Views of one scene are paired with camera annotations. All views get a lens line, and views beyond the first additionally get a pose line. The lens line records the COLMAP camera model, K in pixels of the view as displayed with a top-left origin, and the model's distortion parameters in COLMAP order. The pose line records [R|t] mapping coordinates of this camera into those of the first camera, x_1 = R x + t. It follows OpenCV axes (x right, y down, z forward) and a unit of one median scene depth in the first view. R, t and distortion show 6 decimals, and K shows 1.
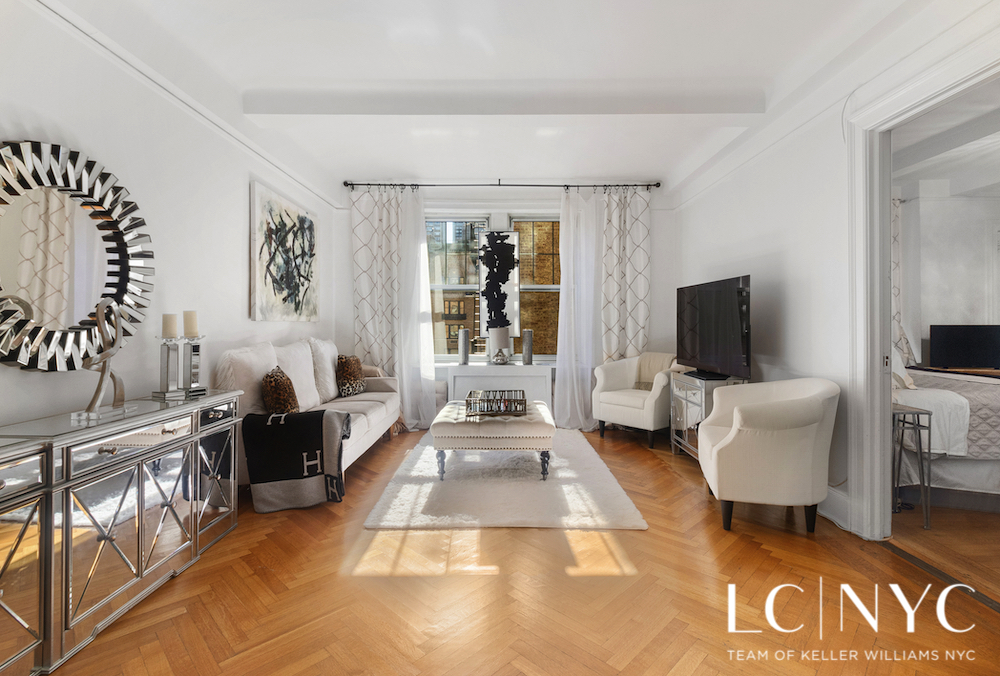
lens RADIAL K [[475.2, 0, 498.8], [0, 475.2, 310.4], [0, 0, 1]] dist [0.000640, 0.000384]
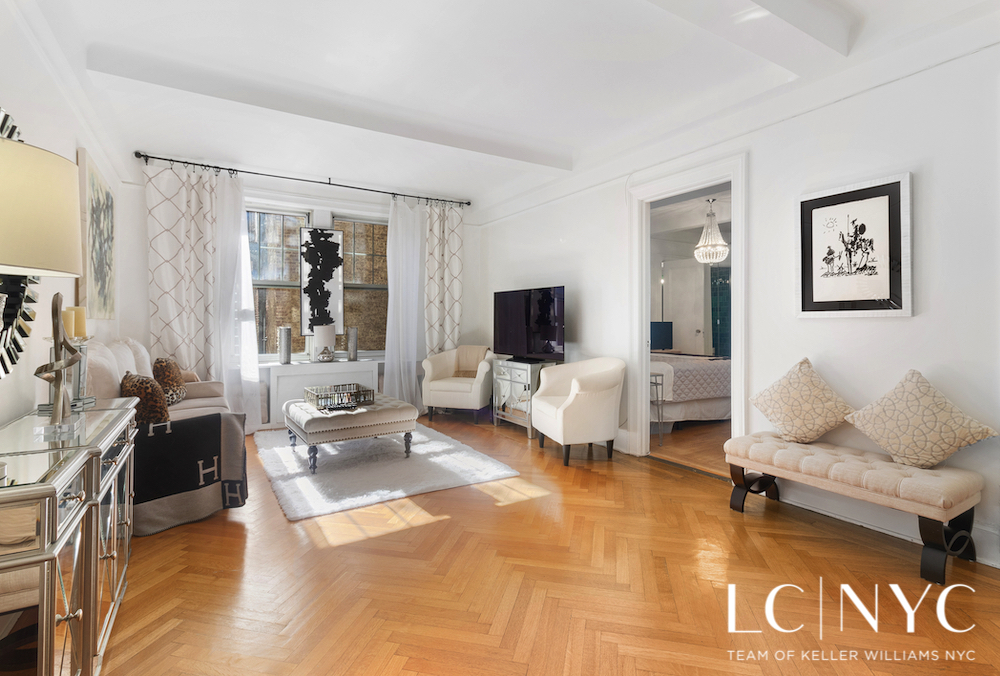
lens RADIAL K [[481.1, 0, 505.6], [0, 481.1, 301.8], [0, 0, 1]] dist [0.001864, 0.000524]
pose [[0.848089, 0.019772, 0.529484, -0.221822], [-0.013073, 0.999780, -0.016395, -0.001723], [-0.529692, 0.006982, 0.848161, -0.063563]]
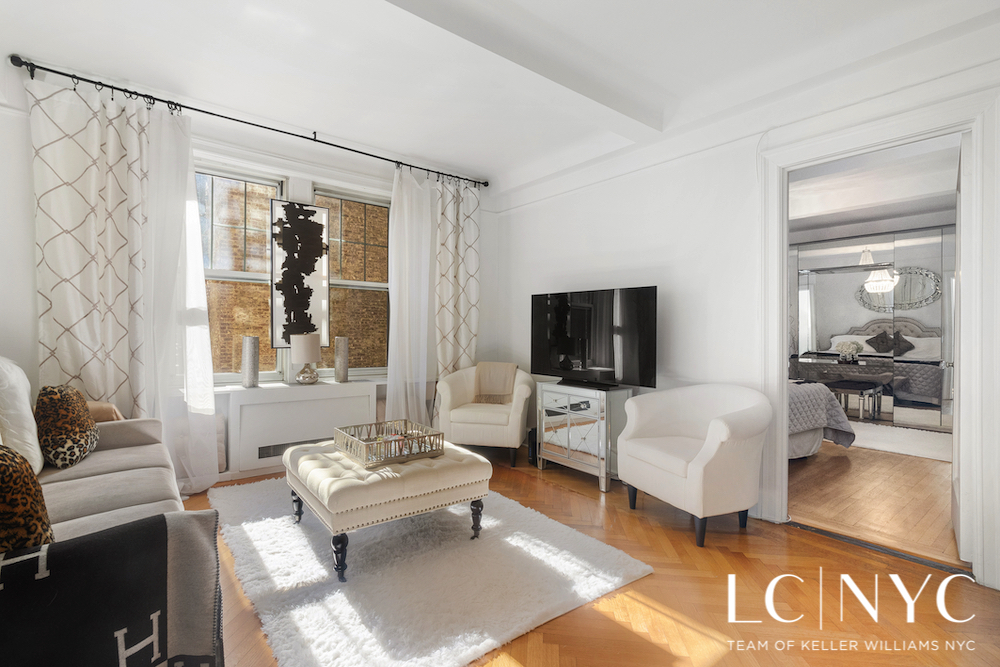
lens RADIAL K [[468.6, 0, 496.8], [0, 468.6, 324.4], [0, 0, 1]] dist [0.001786, -0.000412]
pose [[0.786832, 0.020338, 0.616832, -0.222302], [-0.031121, 0.999493, 0.006743, 0.007418], [-0.616382, -0.024503, 0.787066, 0.255889]]
